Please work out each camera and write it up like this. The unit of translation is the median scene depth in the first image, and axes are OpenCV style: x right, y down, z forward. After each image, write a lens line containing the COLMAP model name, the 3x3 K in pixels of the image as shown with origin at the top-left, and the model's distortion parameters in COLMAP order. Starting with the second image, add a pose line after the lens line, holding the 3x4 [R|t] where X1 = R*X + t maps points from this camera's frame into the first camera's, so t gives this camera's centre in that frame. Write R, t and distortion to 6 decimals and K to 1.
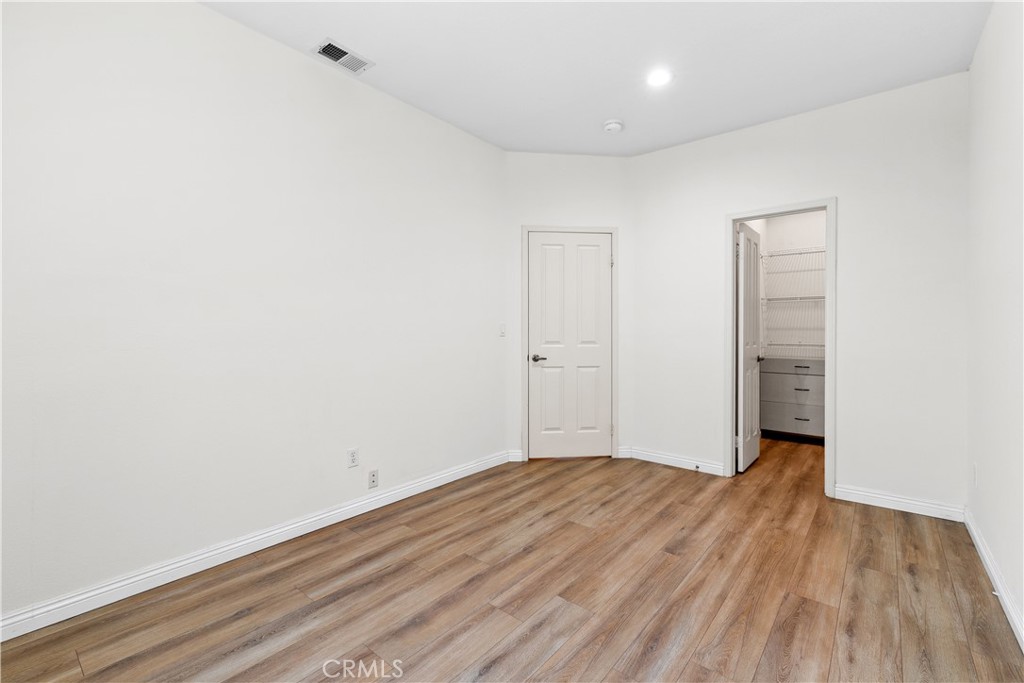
lens RADIAL K [[437.9, 0, 512.4], [0, 437.9, 336.1], [0, 0, 1]] dist [-0.000073, 0.000013]
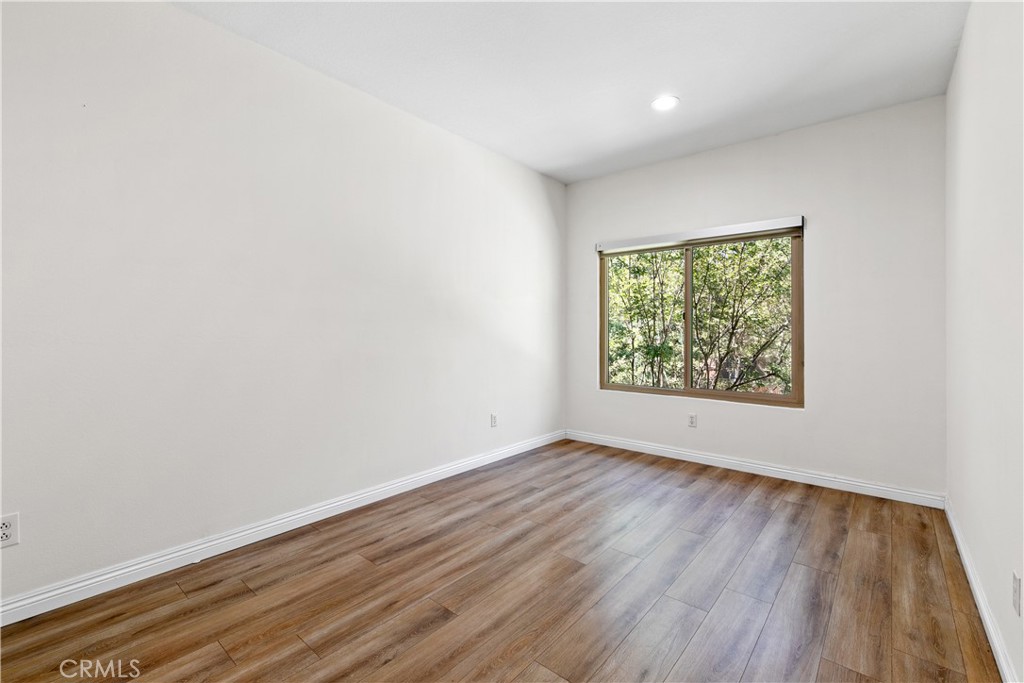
lens RADIAL K [[437.9, 0, 511.4], [0, 437.9, 336.5], [0, 0, 1]] dist [-0.000073, 0.000013]
pose [[-0.999922, -0.006696, 0.010535, 0.279732], [-0.006335, 0.999402, 0.034004, -0.034344], [-0.010757, 0.033935, -0.999366, 2.057568]]
